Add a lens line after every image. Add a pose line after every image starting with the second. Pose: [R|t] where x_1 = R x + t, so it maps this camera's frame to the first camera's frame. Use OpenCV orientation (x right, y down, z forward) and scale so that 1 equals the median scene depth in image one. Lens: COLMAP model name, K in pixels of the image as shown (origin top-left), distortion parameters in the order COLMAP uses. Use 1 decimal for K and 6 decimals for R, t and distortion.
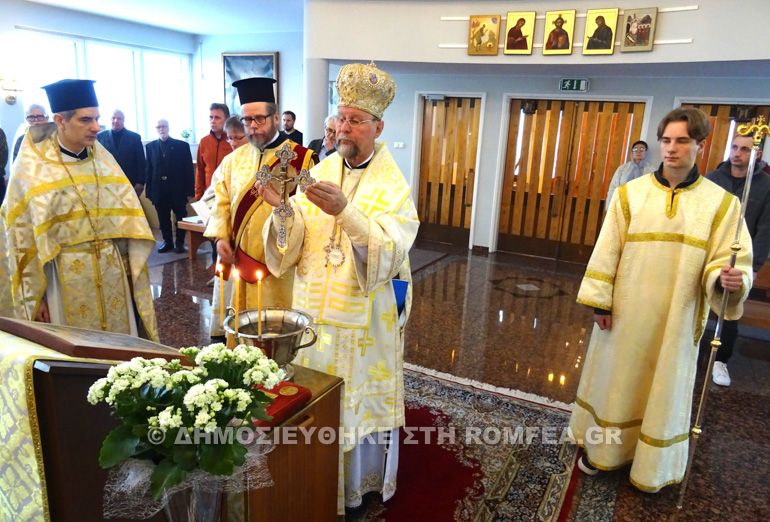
lens RADIAL K [[569.8, 0, 393.4], [0, 569.8, 261.3], [0, 0, 1]] dist [0.005908, 0.007659]
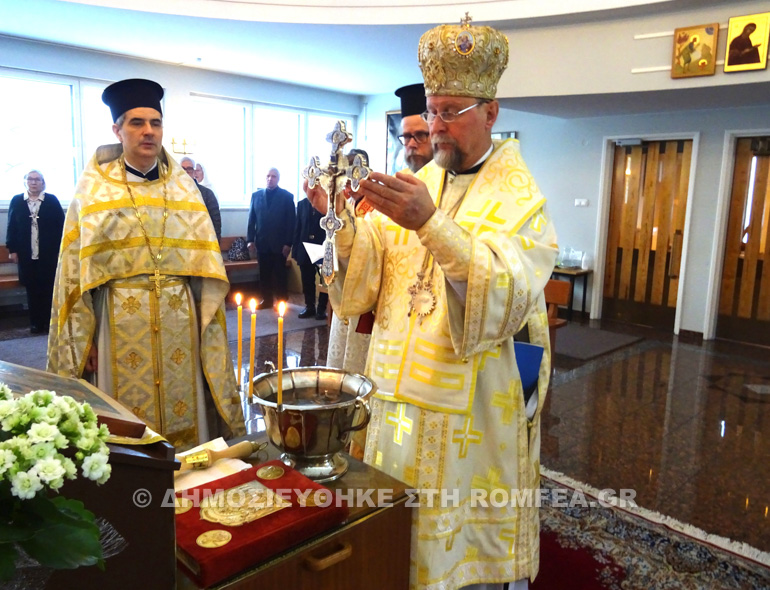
lens RADIAL K [[611.9, 0, 372.6], [0, 611.9, 275.2], [0, 0, 1]] dist [-0.012866, 0.014602]
pose [[0.942119, 0.022005, -0.334556, 0.051974], [-0.061434, 0.992280, -0.107736, 0.029047], [0.329602, 0.122053, 0.936197, 0.203542]]
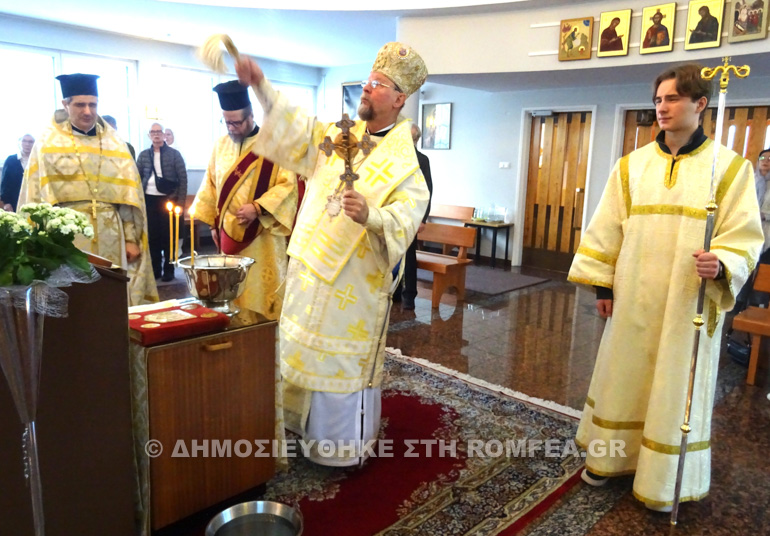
lens RADIAL K [[609.9, 0, 382.9], [0, 609.9, 258.4], [0, 0, 1]] dist [0.005304, 0.000662]
pose [[0.955606, 0.030888, -0.293023, 0.262546], [-0.058442, 0.994601, -0.085748, 0.109405], [0.288792, 0.099066, 0.952253, -0.020074]]
